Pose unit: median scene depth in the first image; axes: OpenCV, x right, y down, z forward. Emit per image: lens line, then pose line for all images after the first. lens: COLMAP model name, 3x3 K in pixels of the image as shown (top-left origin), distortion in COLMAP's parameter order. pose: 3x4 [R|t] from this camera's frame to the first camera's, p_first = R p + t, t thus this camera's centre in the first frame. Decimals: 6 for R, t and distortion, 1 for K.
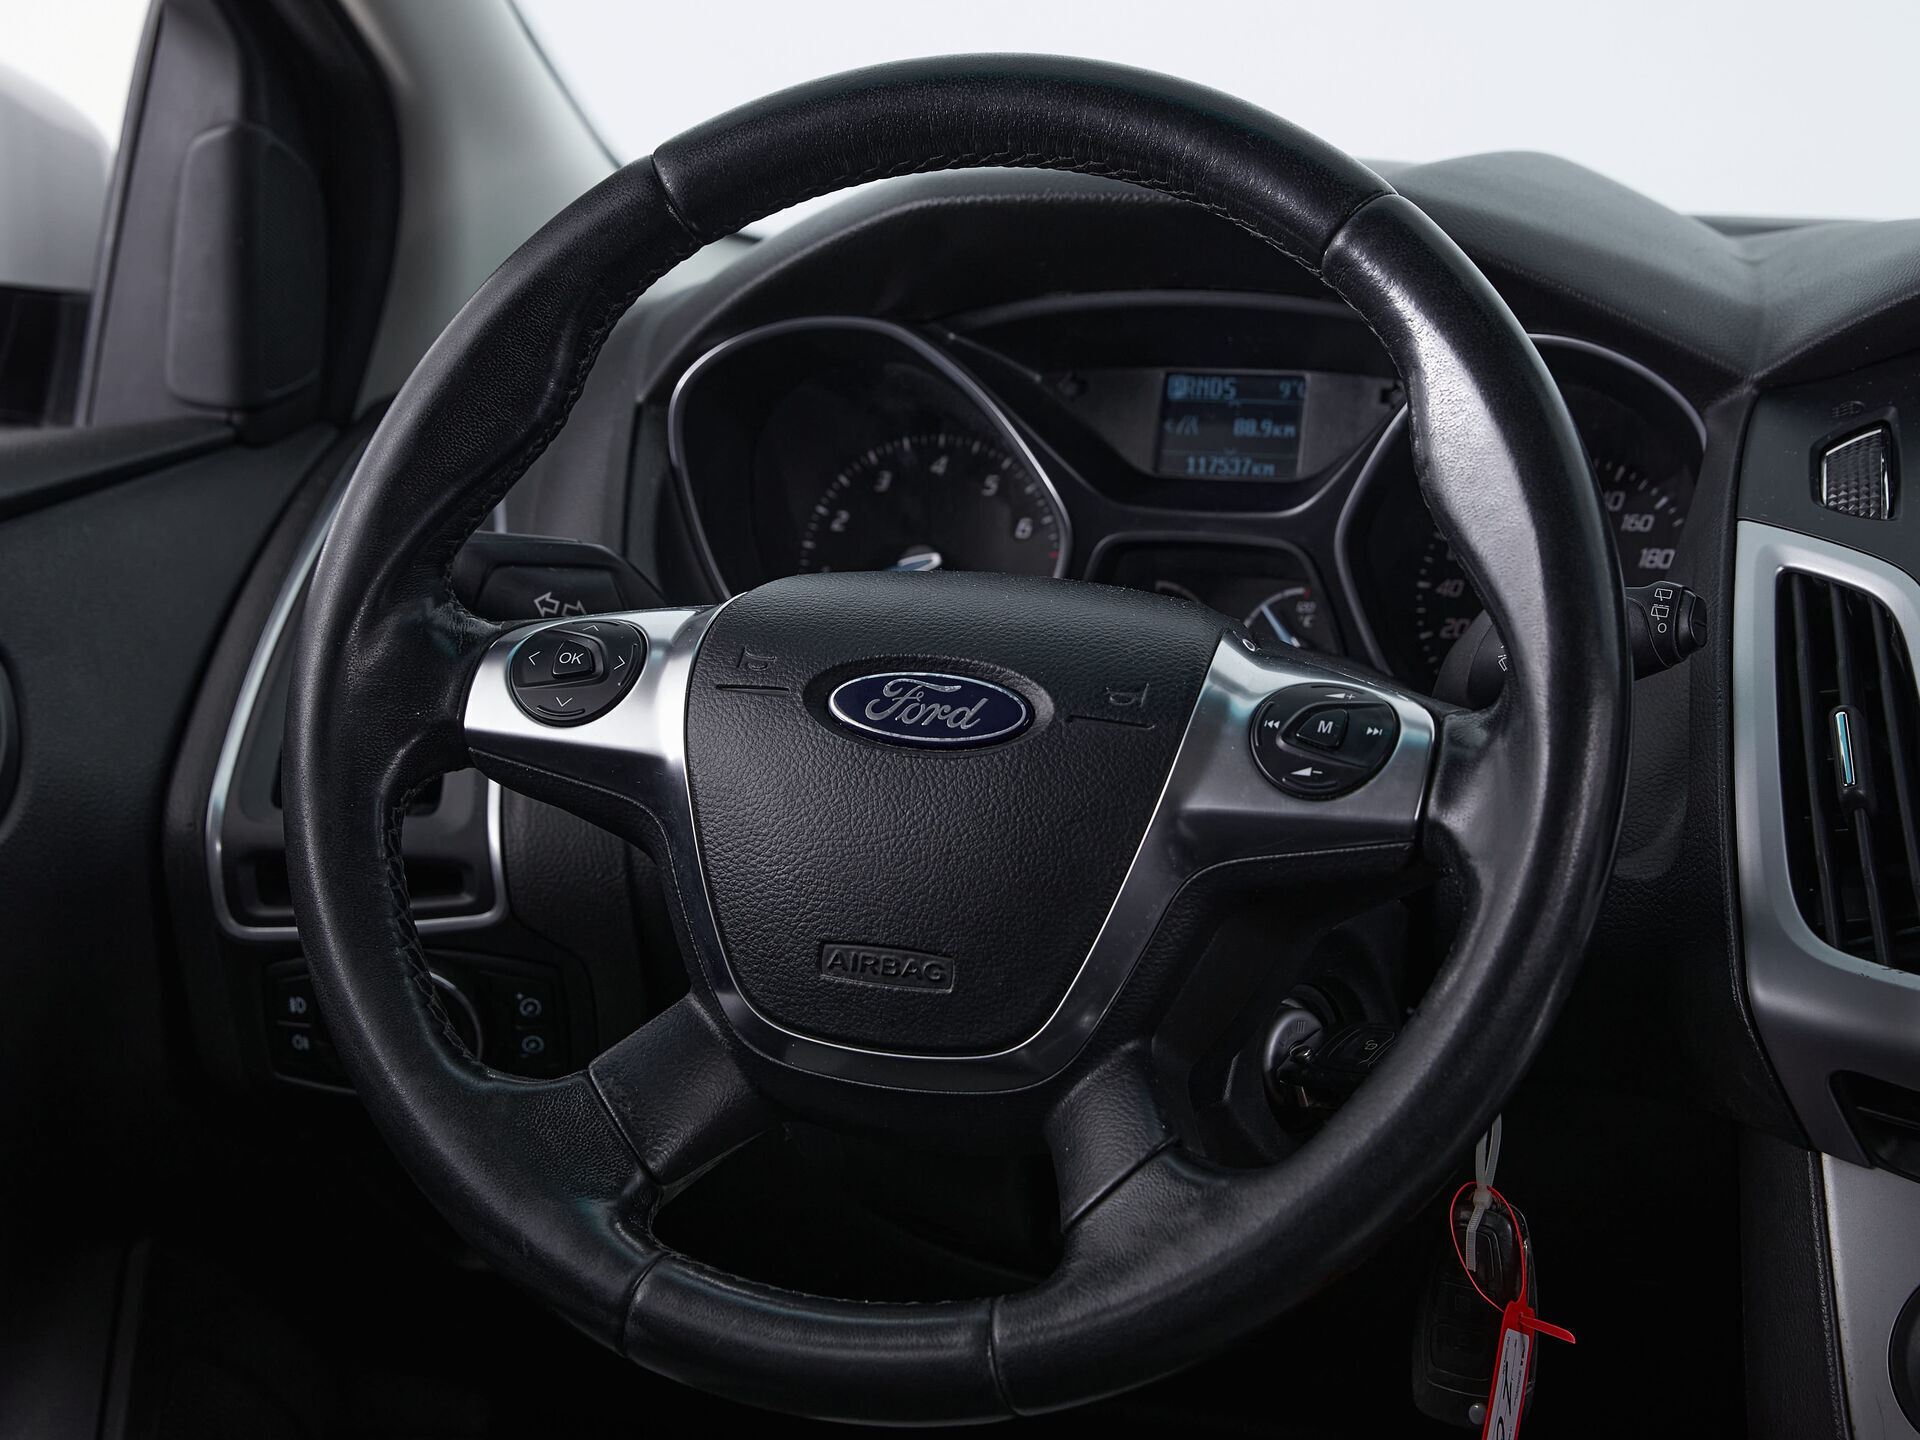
lens RADIAL K [[4186.1, 0, 962.6], [0, 4186.1, 641.0], [0, 0, 1]] dist [-0.043241, -0.441846]
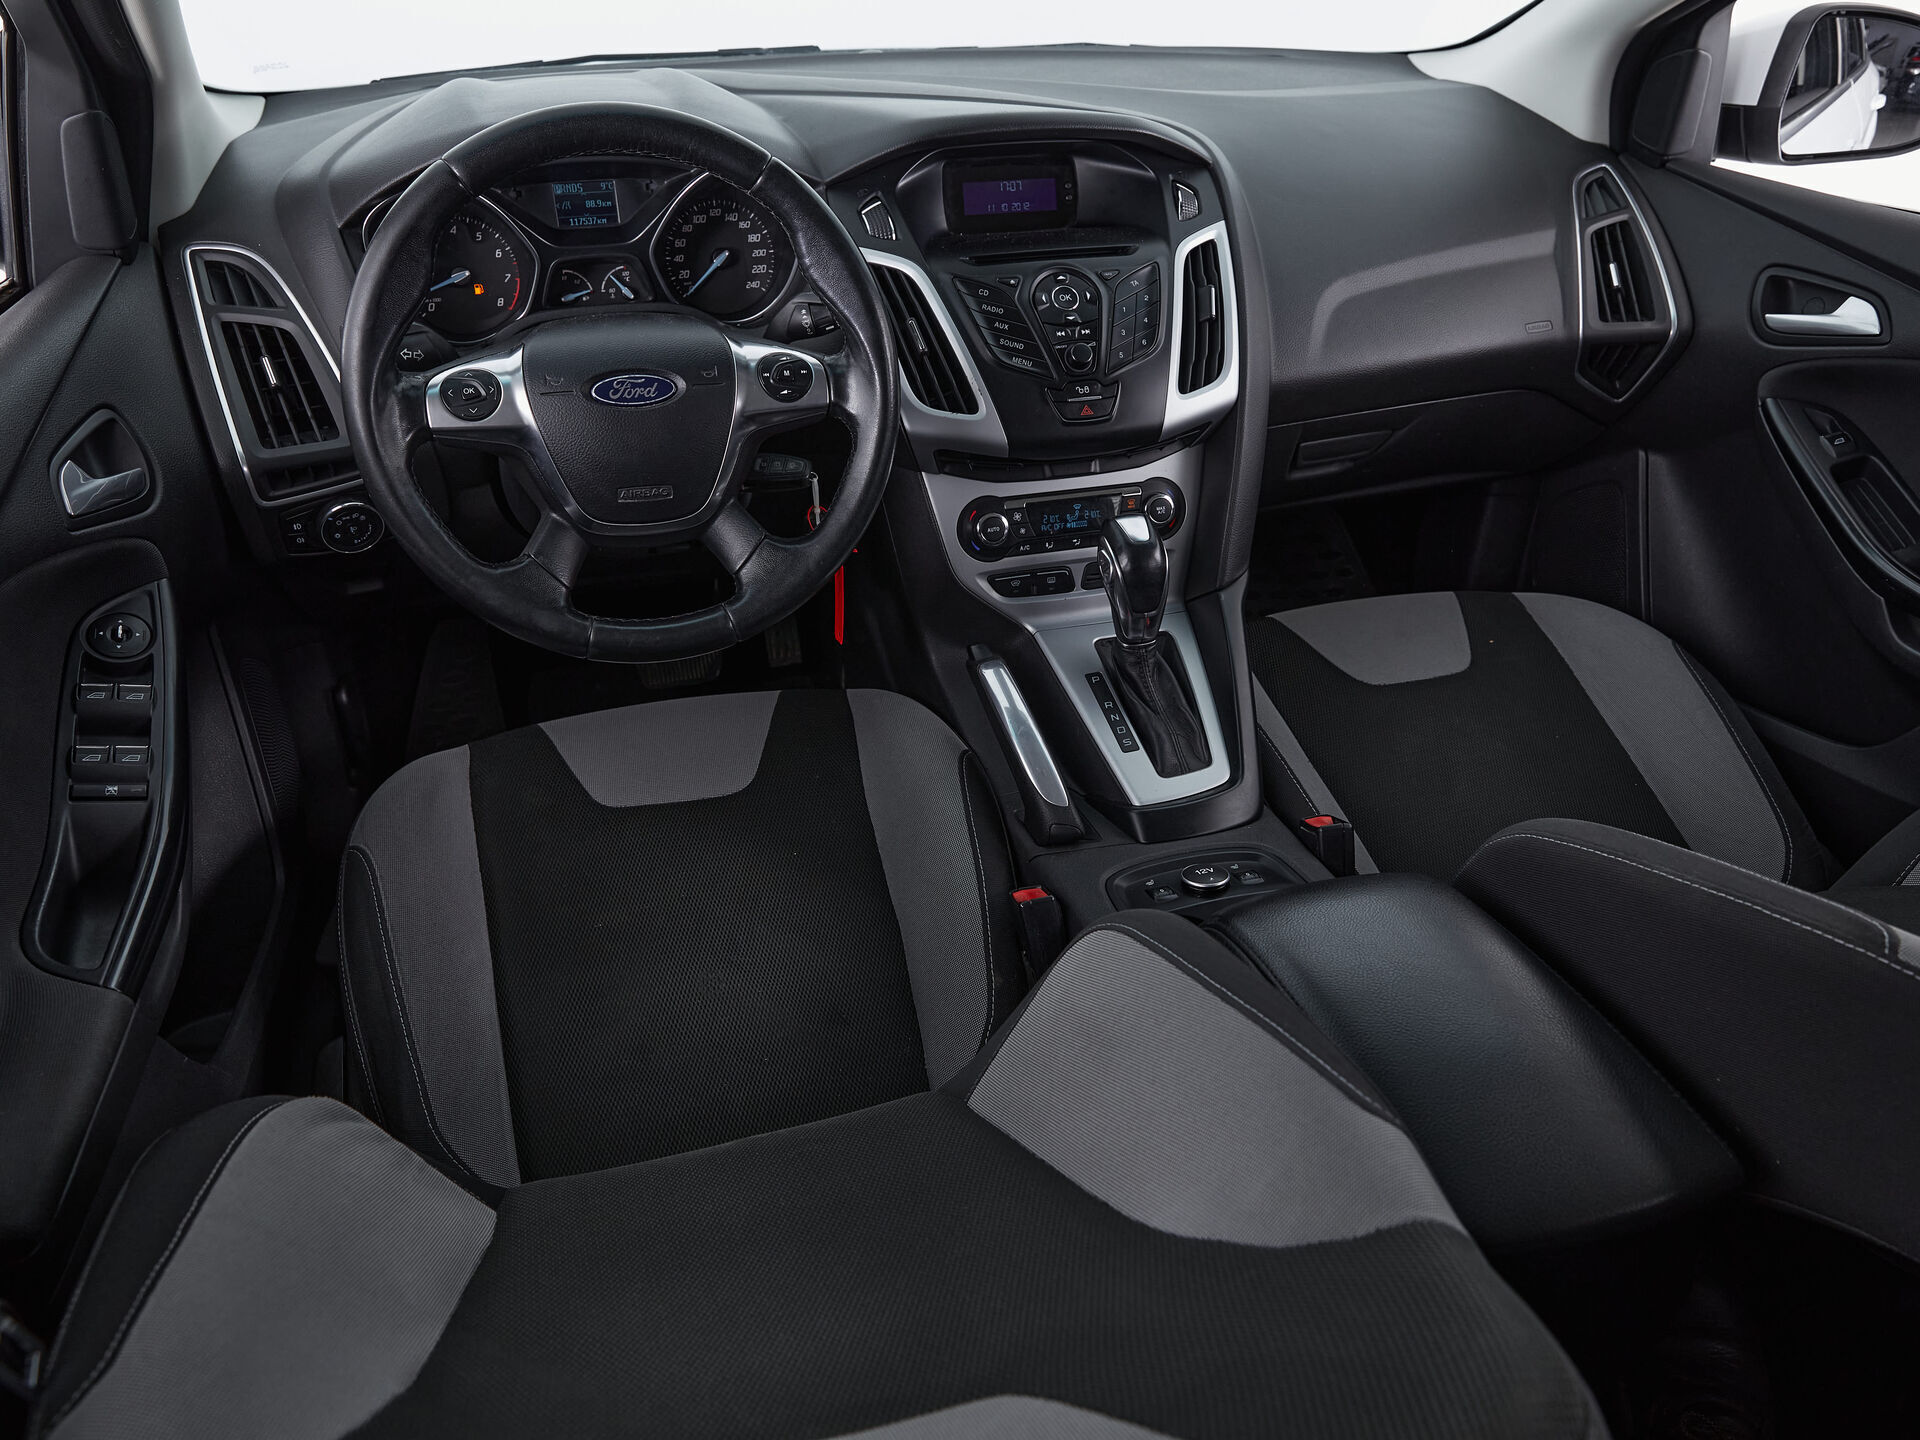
lens RADIAL K [[1406.0, 0, 960.0], [0, 1406.0, 720.0], [0, 0, 1]] dist [-0.014059, -0.000309]
pose [[0.807072, -0.320875, 0.495655, -0.327383], [0.066684, 0.883612, 0.463446, -0.184533], [-0.586675, -0.340982, 0.734536, 0.172608]]
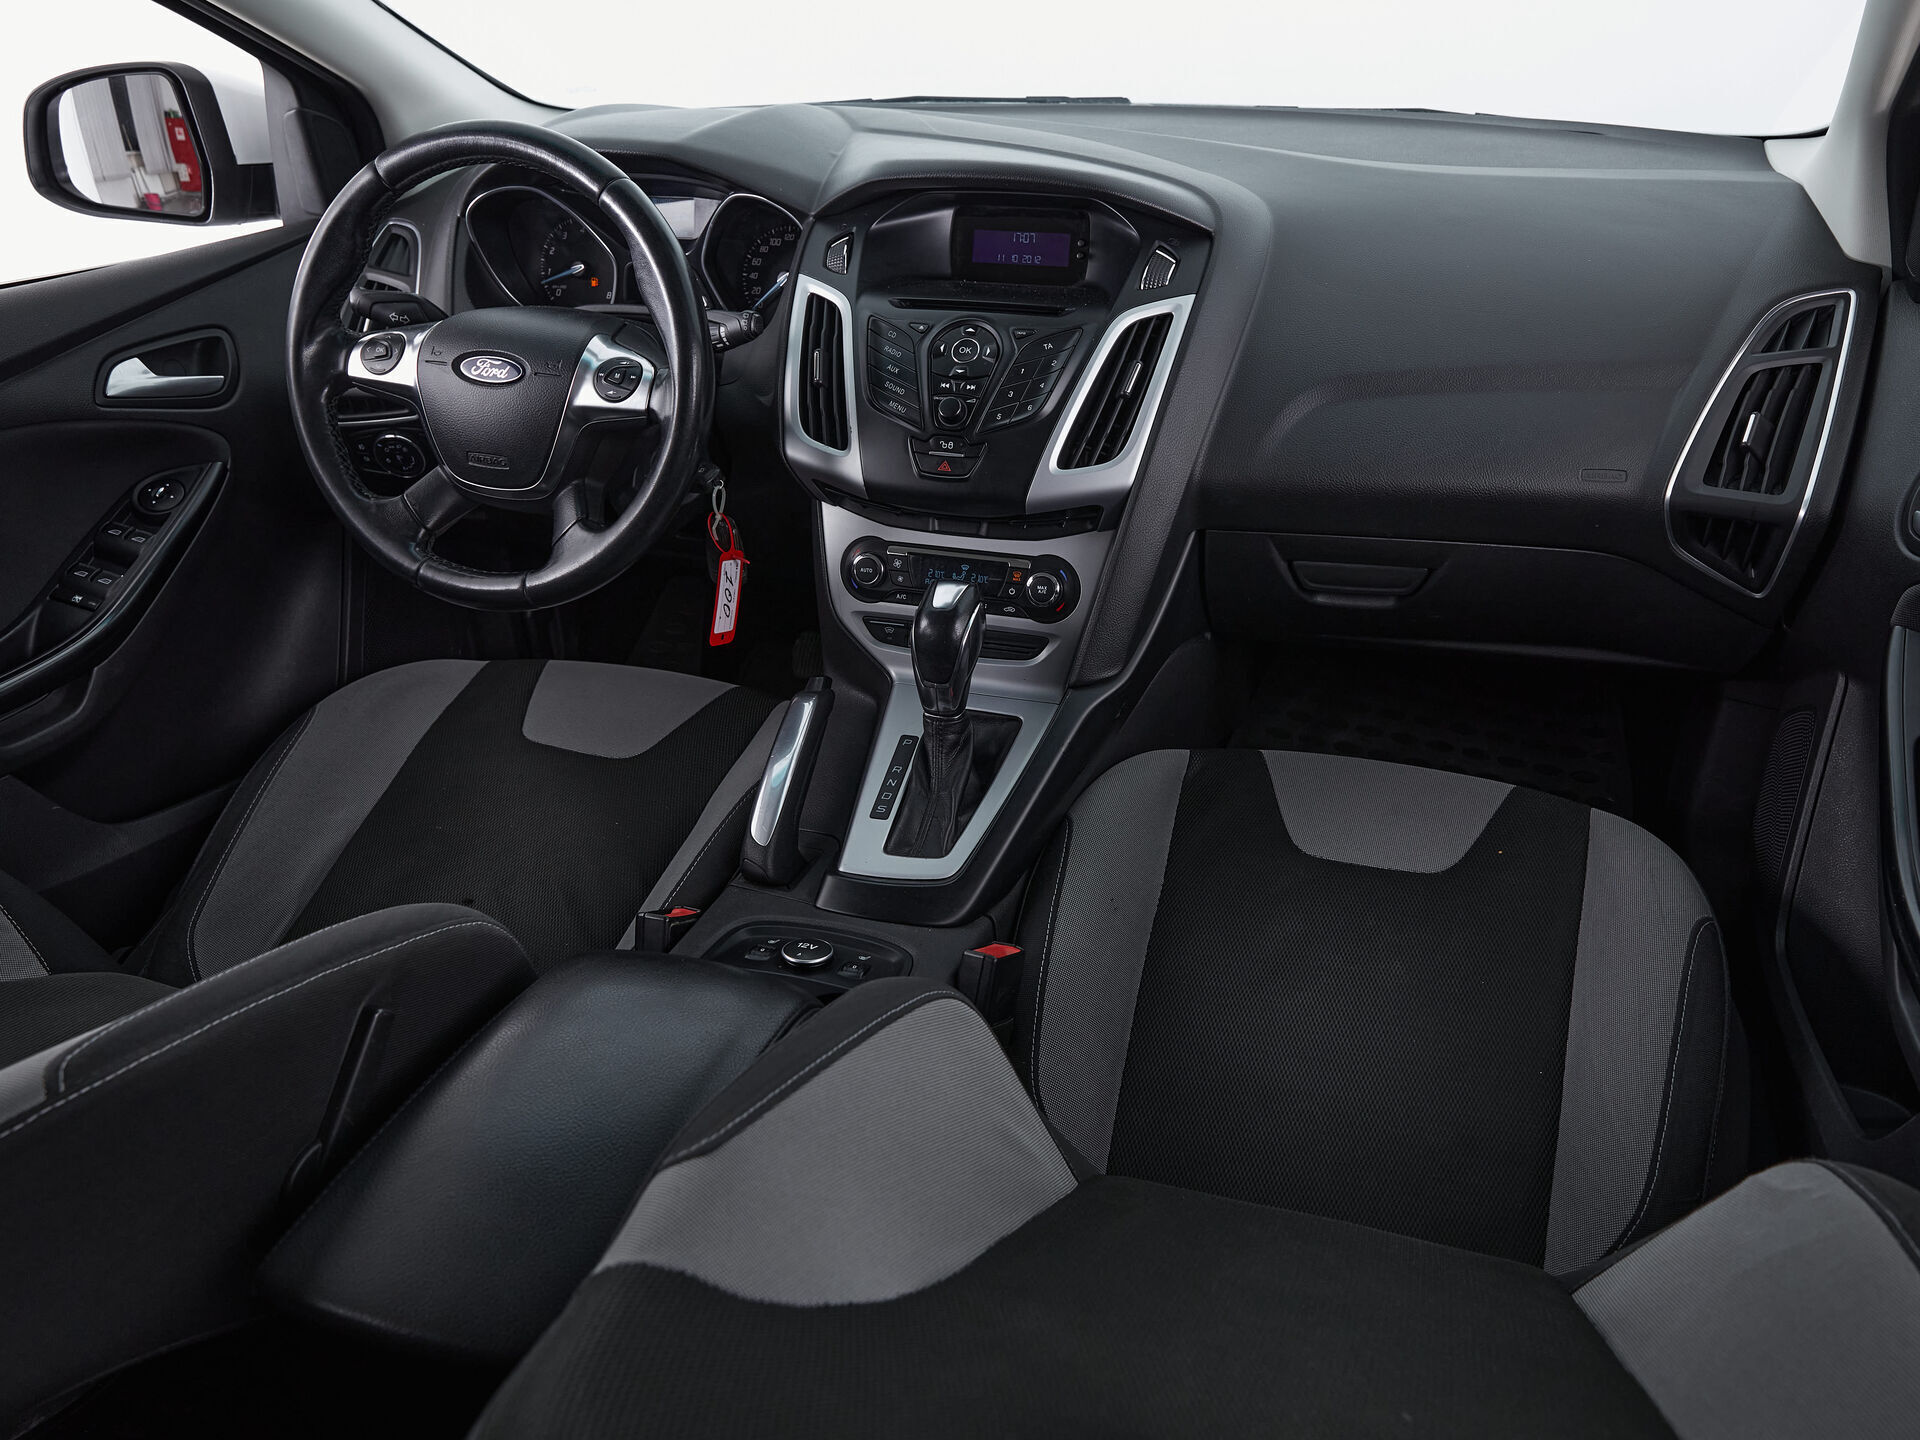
lens RADIAL K [[1442.6, 0, 1061.4], [0, 1442.6, 725.5], [0, 0, 1]] dist [-0.010521, -0.002751]
pose [[0.997832, -0.051884, 0.040479, 0.324147], [0.031569, 0.917127, 0.397342, -0.137902], [-0.057740, -0.395203, 0.916777, -0.043722]]
